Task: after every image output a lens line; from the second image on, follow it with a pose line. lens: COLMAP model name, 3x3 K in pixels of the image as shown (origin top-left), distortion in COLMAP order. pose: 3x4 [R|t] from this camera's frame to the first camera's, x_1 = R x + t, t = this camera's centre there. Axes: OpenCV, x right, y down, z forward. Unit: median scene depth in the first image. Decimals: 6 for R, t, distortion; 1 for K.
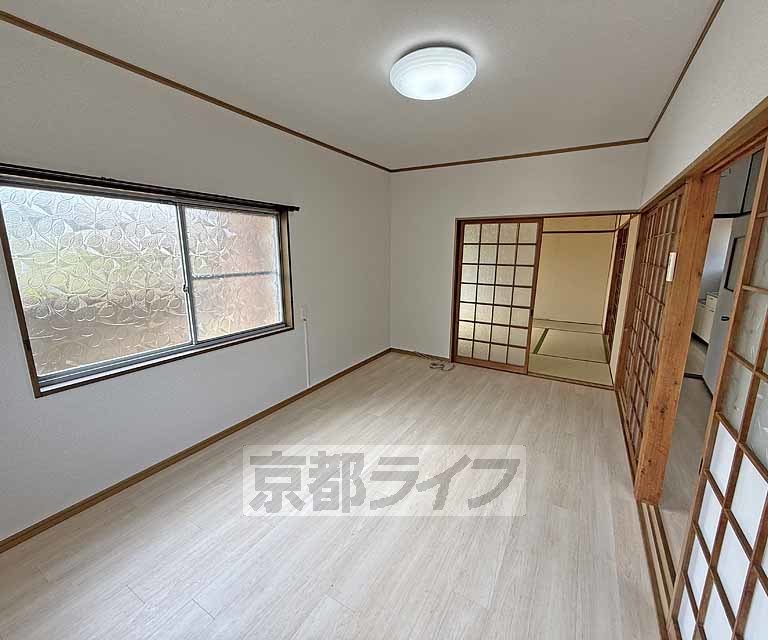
lens RADIAL K [[339.1, 0, 387.0], [0, 339.1, 316.1], [0, 0, 1]] dist [0.004142, -0.000070]
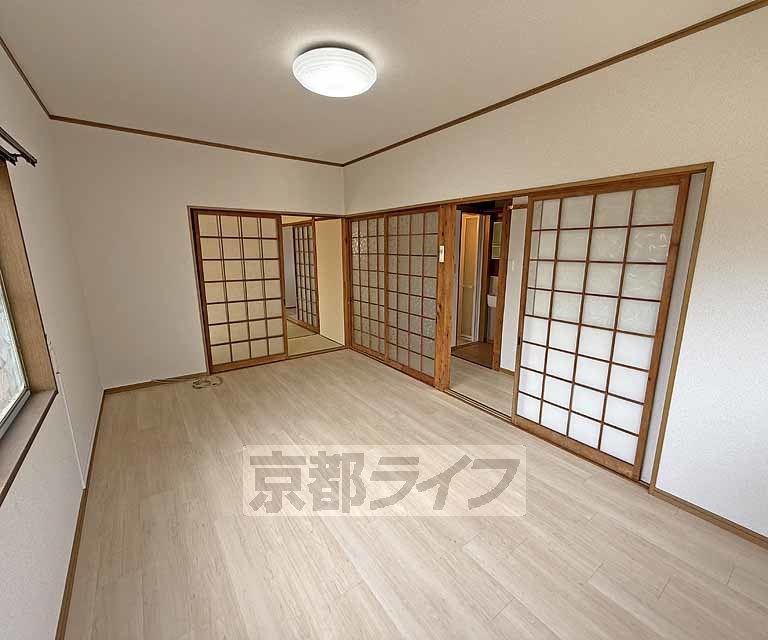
lens RADIAL K [[339.1, 0, 387.2], [0, 339.1, 320.5], [0, 0, 1]] dist [0.004142, -0.000070]
pose [[0.397285, -0.199001, 0.895859, -0.426754], [0.172395, 0.975009, 0.140132, -0.047843], [-0.901357, 0.098769, 0.421663, 0.245872]]
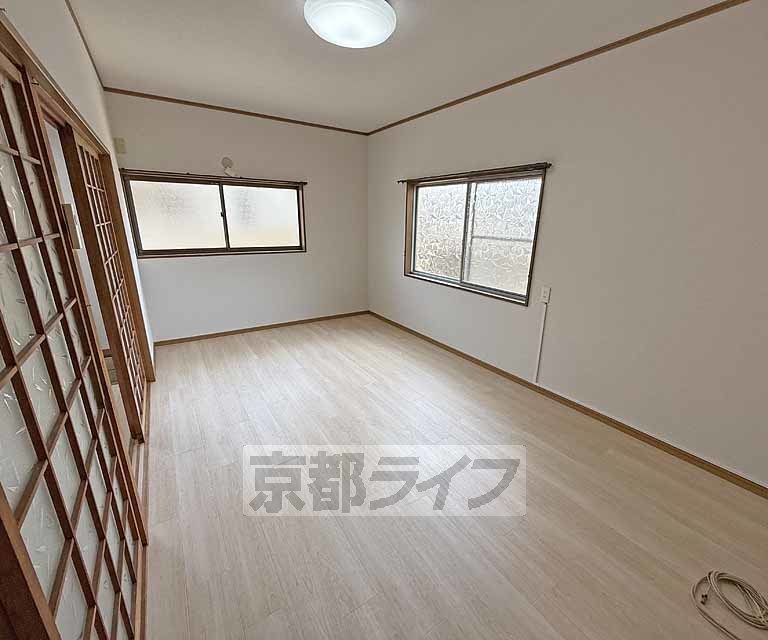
lens RADIAL K [[339.1, 0, 399.5], [0, 339.1, 319.4], [0, 0, 1]] dist [0.004142, -0.000070]
pose [[-0.417949, 0.253940, -0.872257, 0.531601], [-0.191399, 0.913974, 0.357796, -0.151210], [0.888079, 0.316490, -0.333391, 0.822587]]
